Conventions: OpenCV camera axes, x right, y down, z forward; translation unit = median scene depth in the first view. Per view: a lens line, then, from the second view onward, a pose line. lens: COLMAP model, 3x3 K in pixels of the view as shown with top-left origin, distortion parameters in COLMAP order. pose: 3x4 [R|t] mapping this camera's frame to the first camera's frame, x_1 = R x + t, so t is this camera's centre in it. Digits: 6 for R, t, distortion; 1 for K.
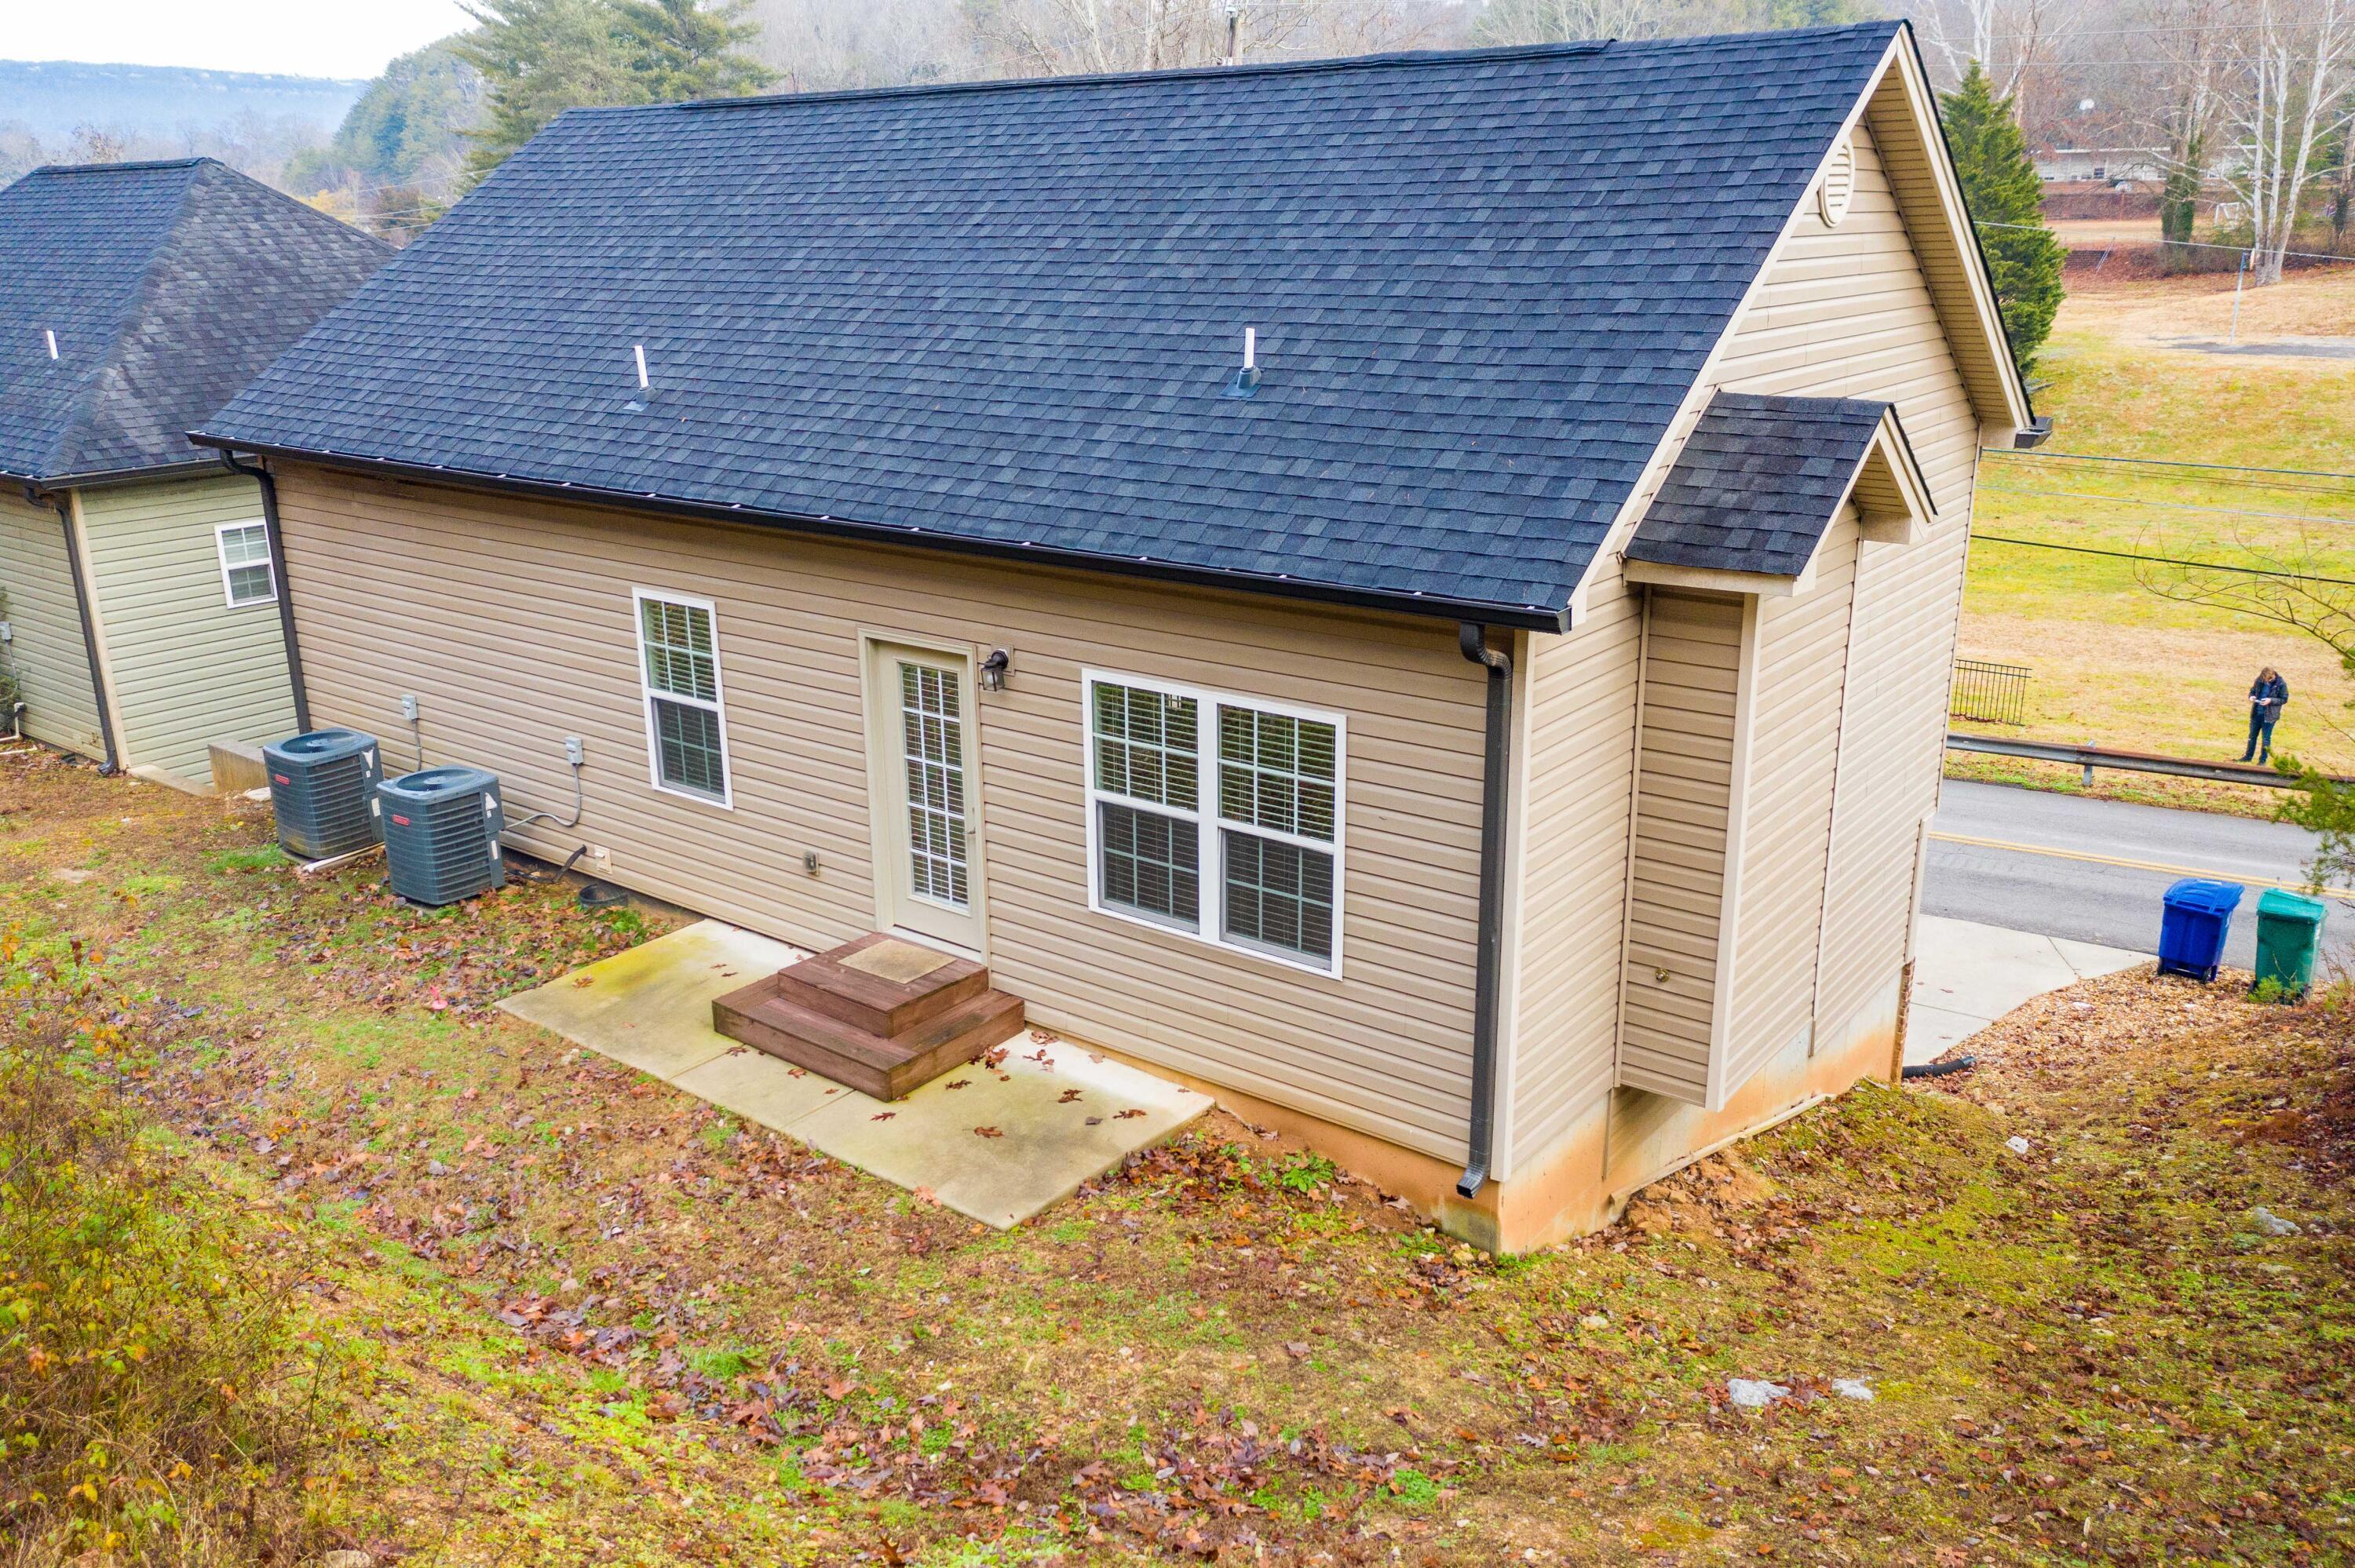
lens RADIAL K [[1869.2, 0, 1173.6], [0, 1869.2, 777.4], [0, 0, 1]] dist [-0.011119, 0.010719]
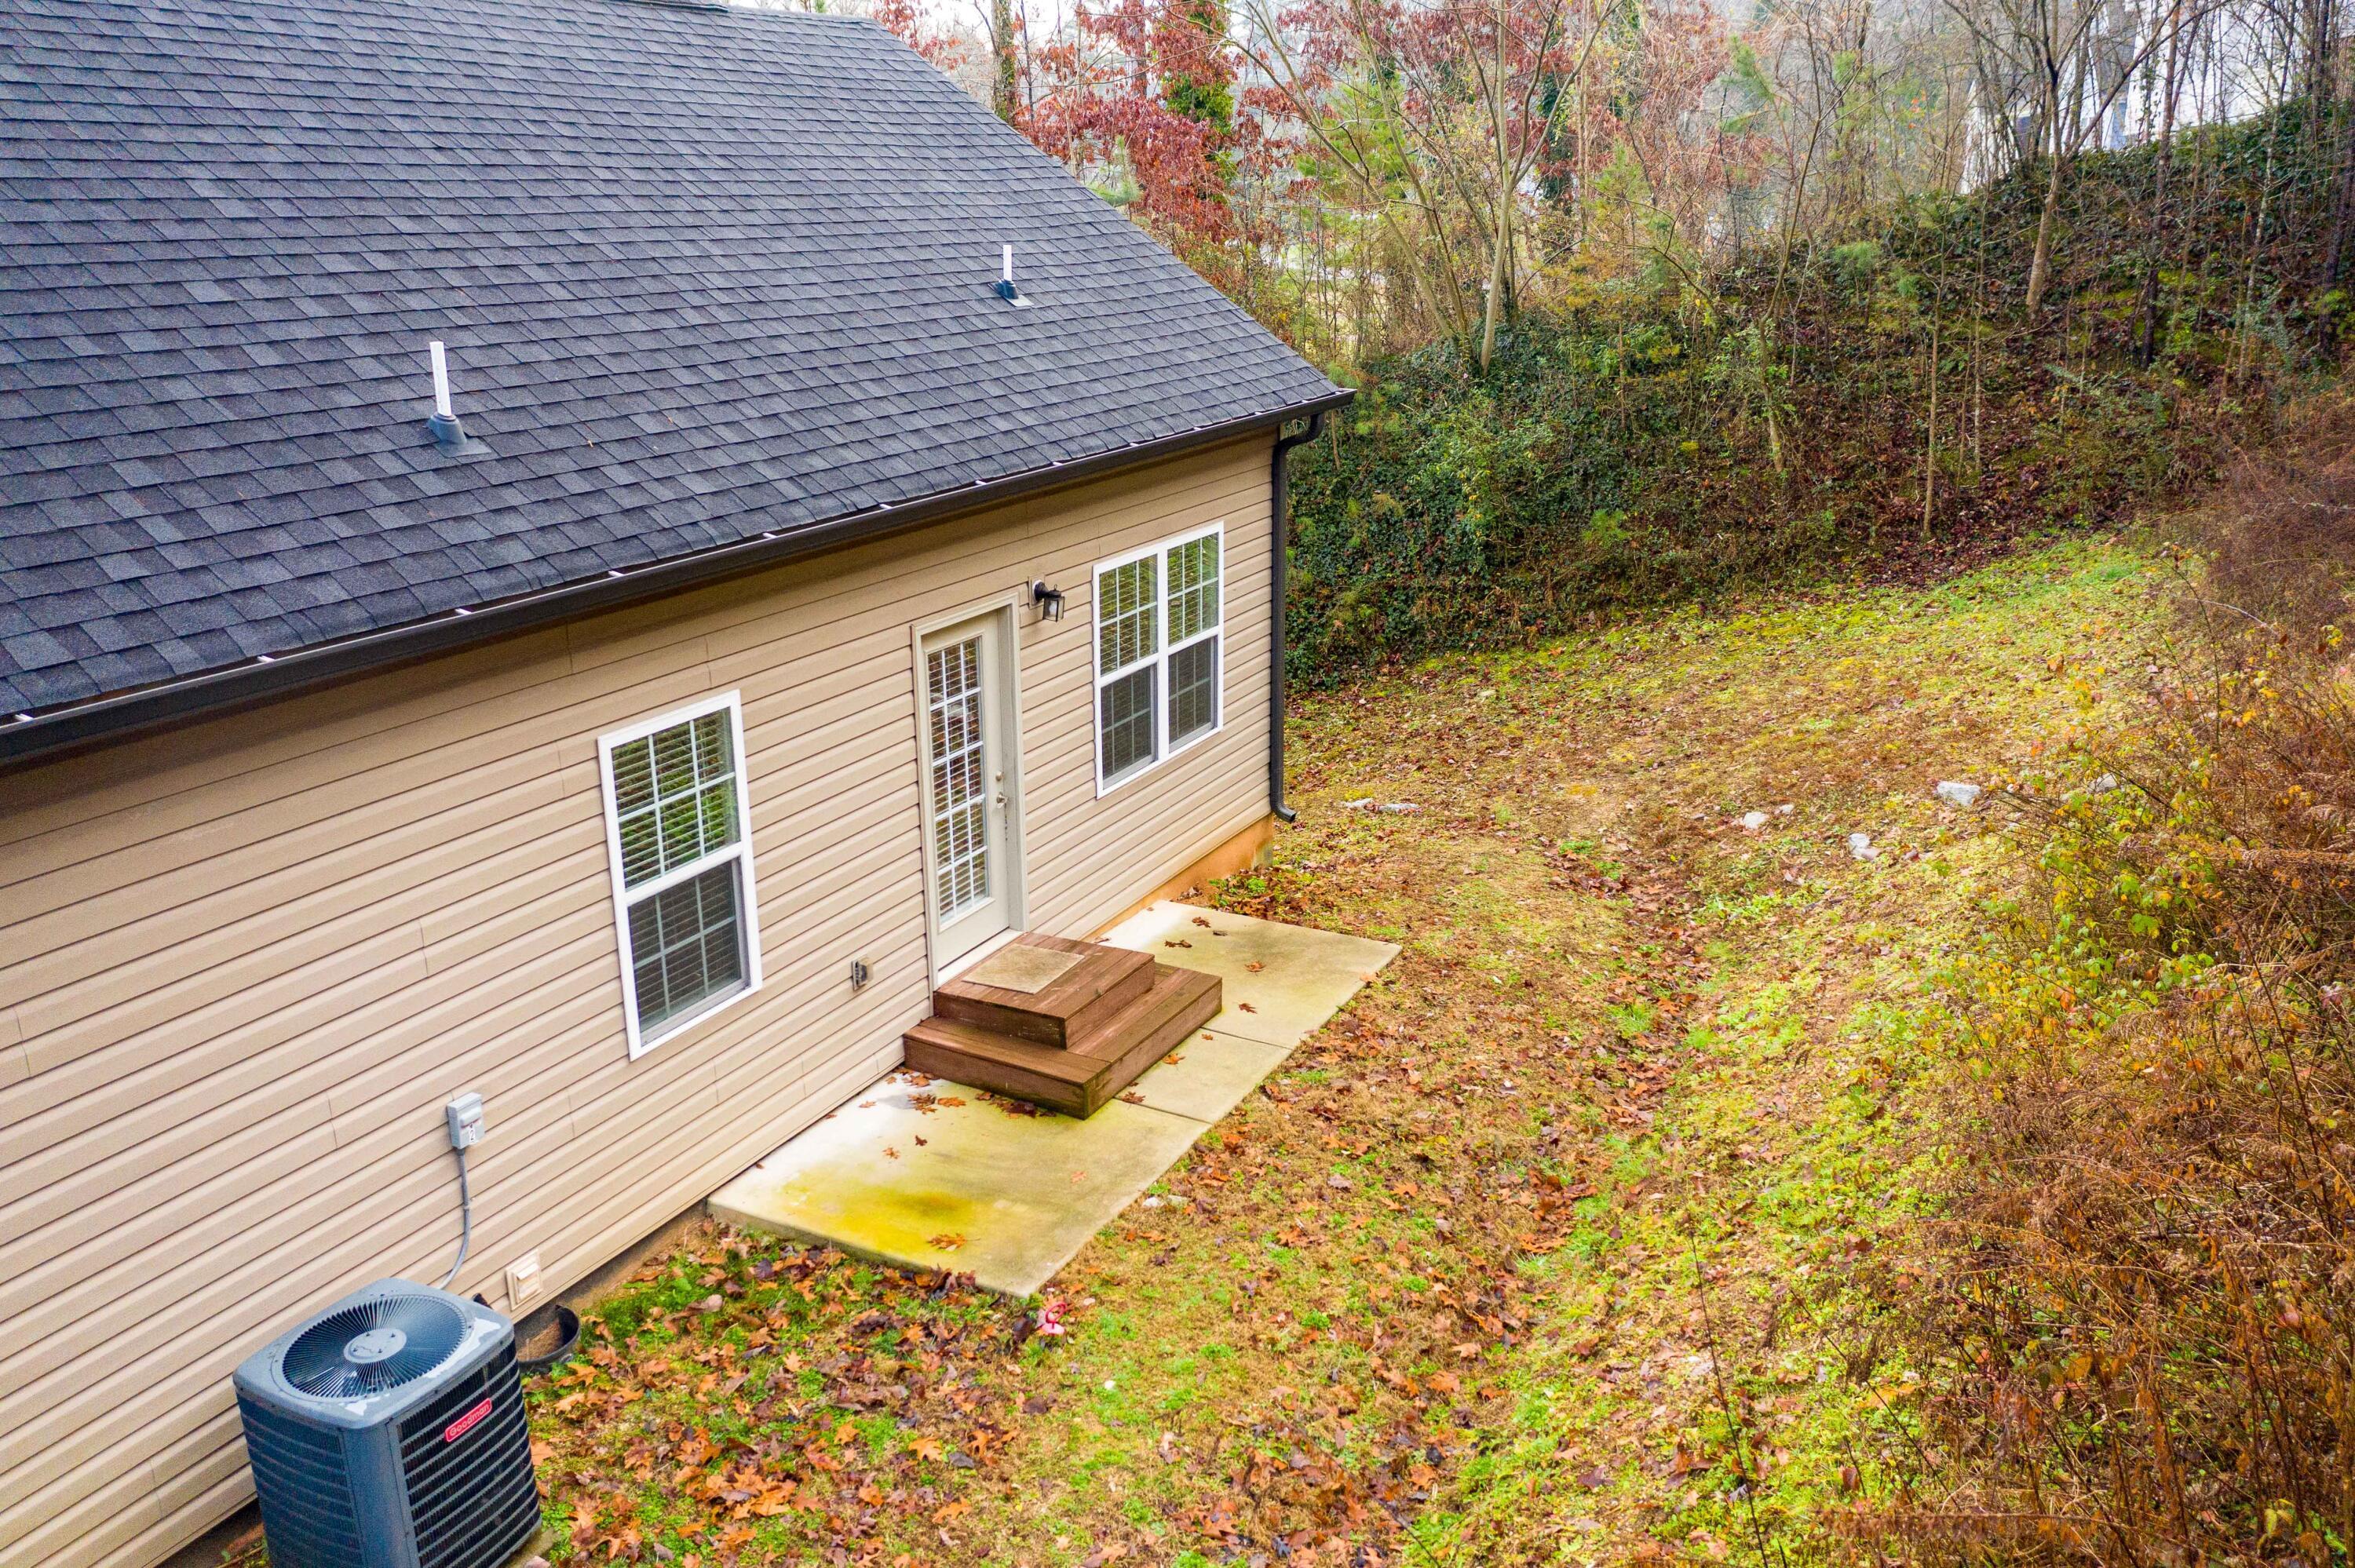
lens RADIAL K [[1869.2, 0, 1193.4], [0, 1869.2, 777.8], [0, 0, 1]] dist [-0.011119, 0.010719]
pose [[-0.180943, -0.281478, 0.942353, -1.036711], [0.302450, 0.895810, 0.325650, -0.264811], [-0.935833, 0.343939, -0.076958, 1.017127]]
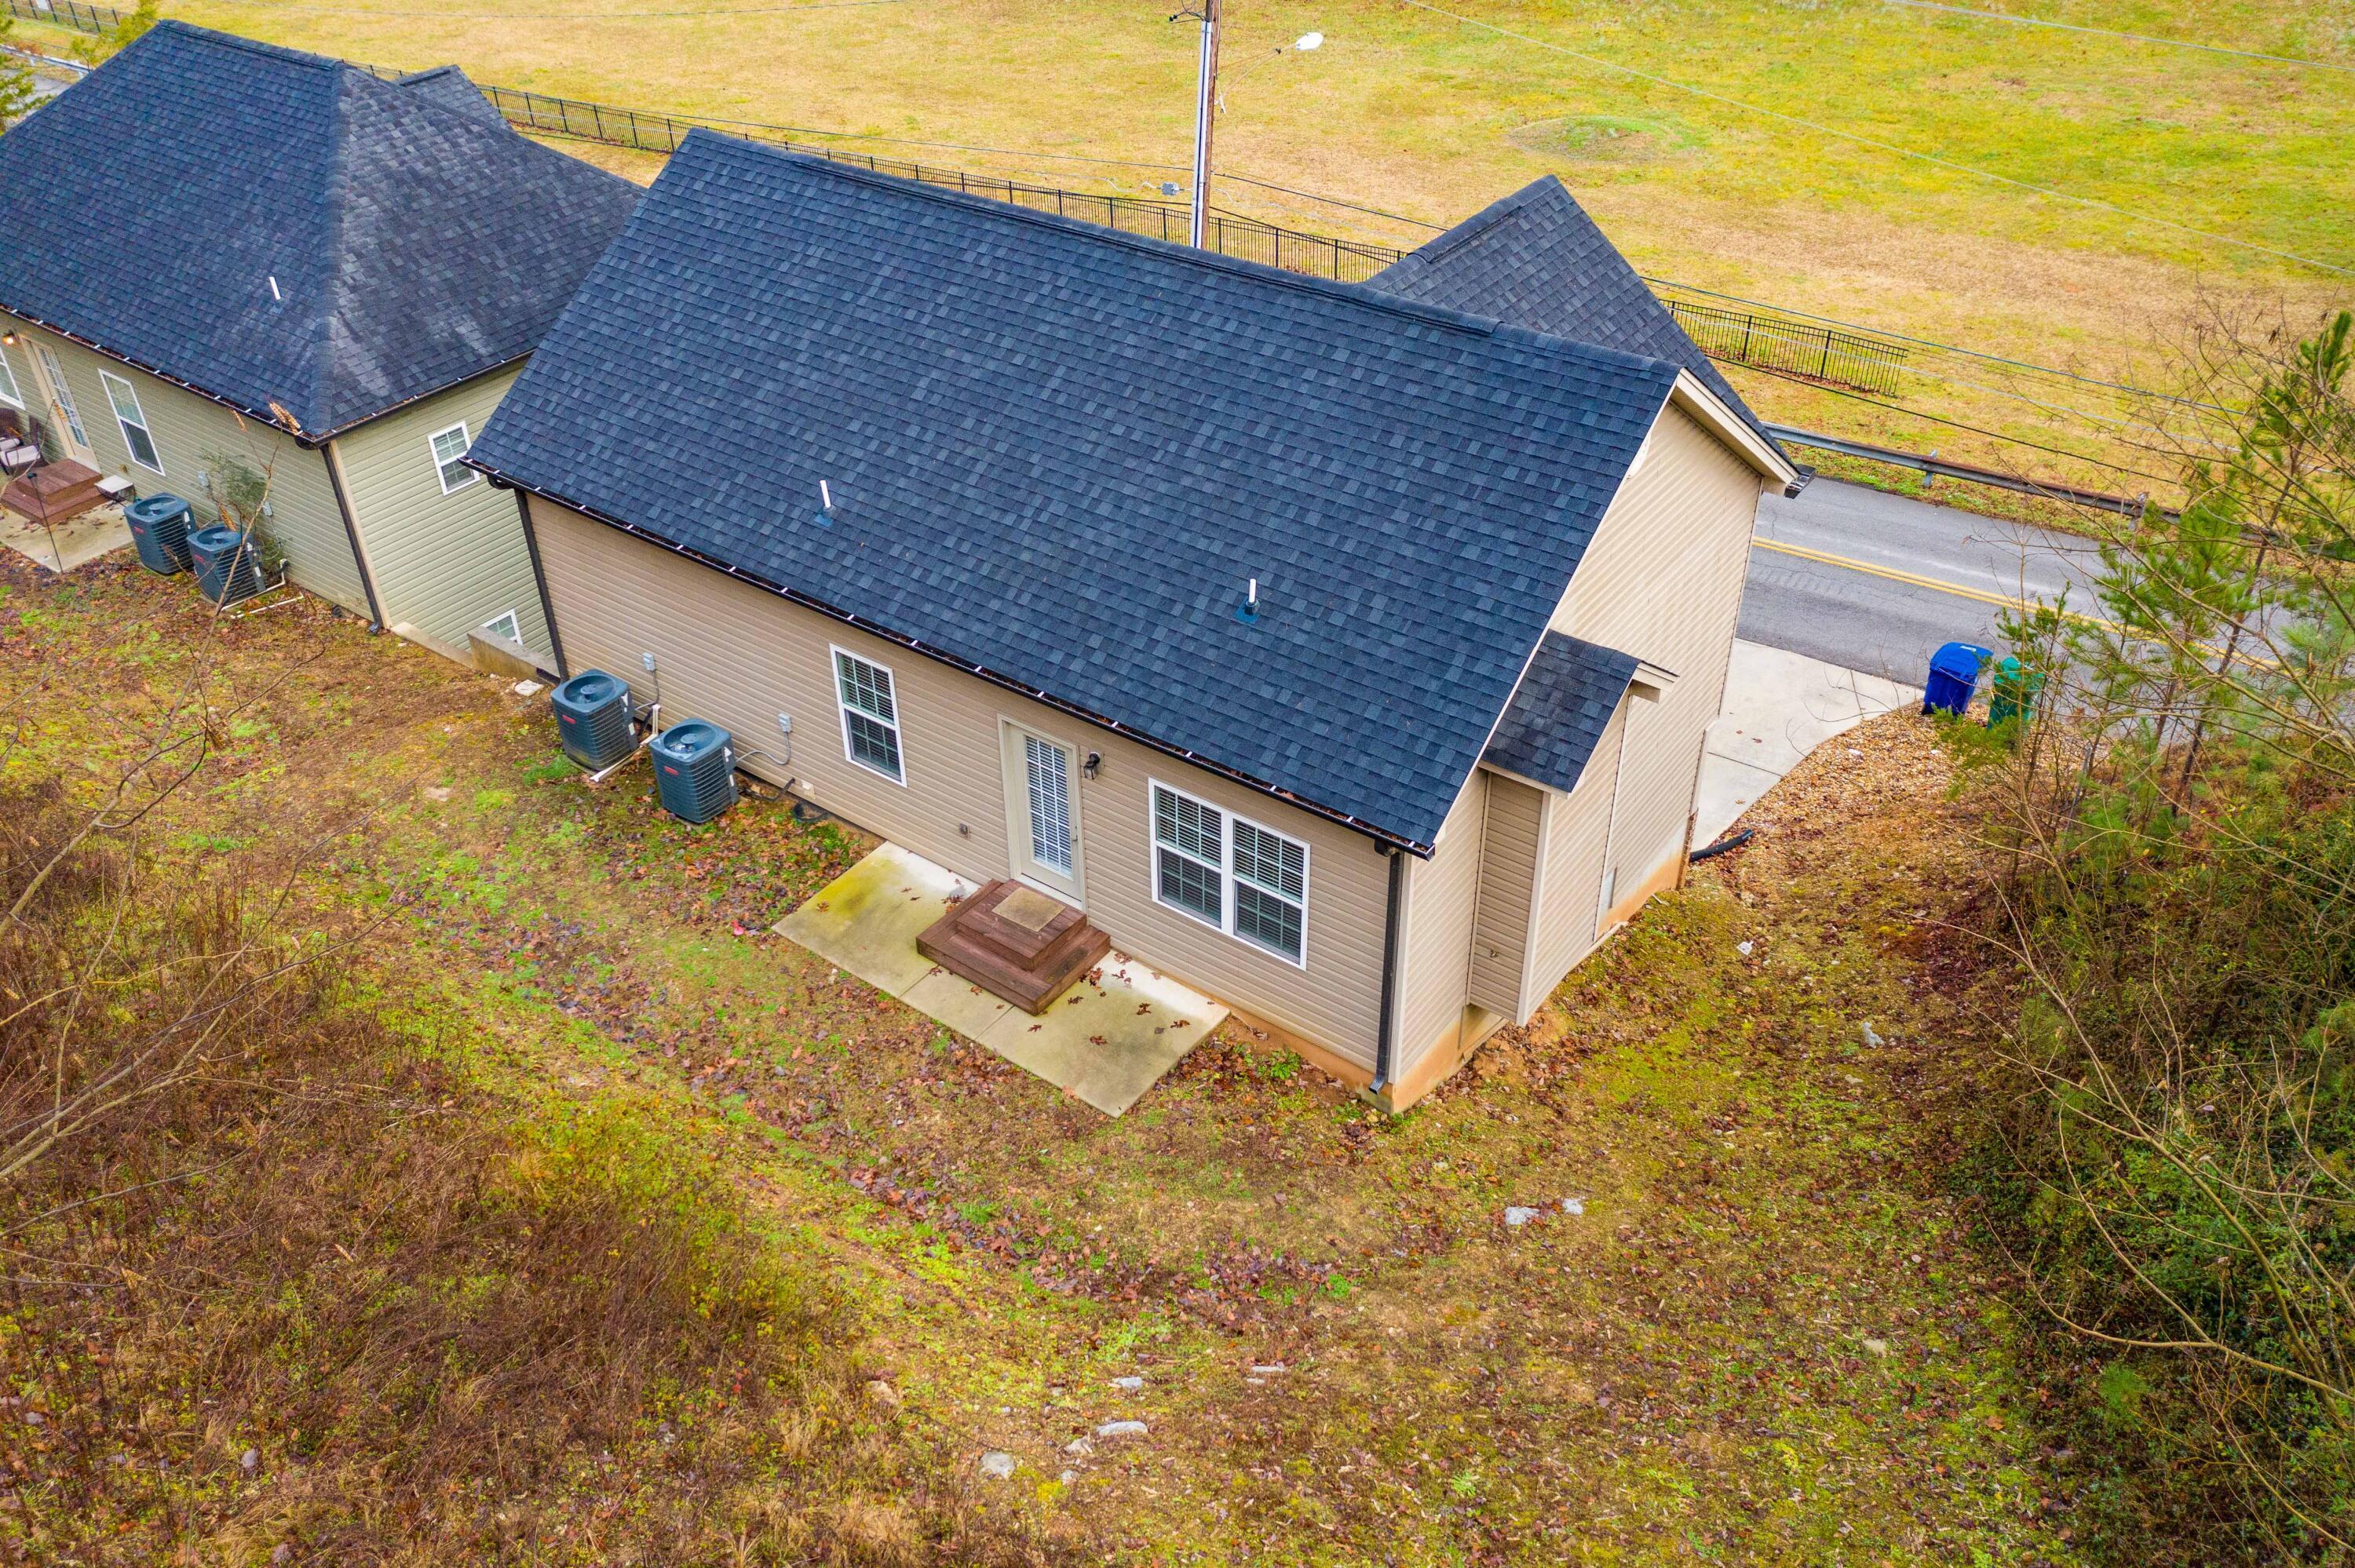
lens RADIAL K [[1869.2, 0, 1171.9], [0, 1869.2, 776.9], [0, 0, 1]] dist [-0.011119, 0.010719]
pose [[0.999741, -0.017031, 0.015066, -0.050278], [0.011434, 0.949247, 0.314324, -0.539855], [-0.019654, -0.314070, 0.949196, -0.514425]]
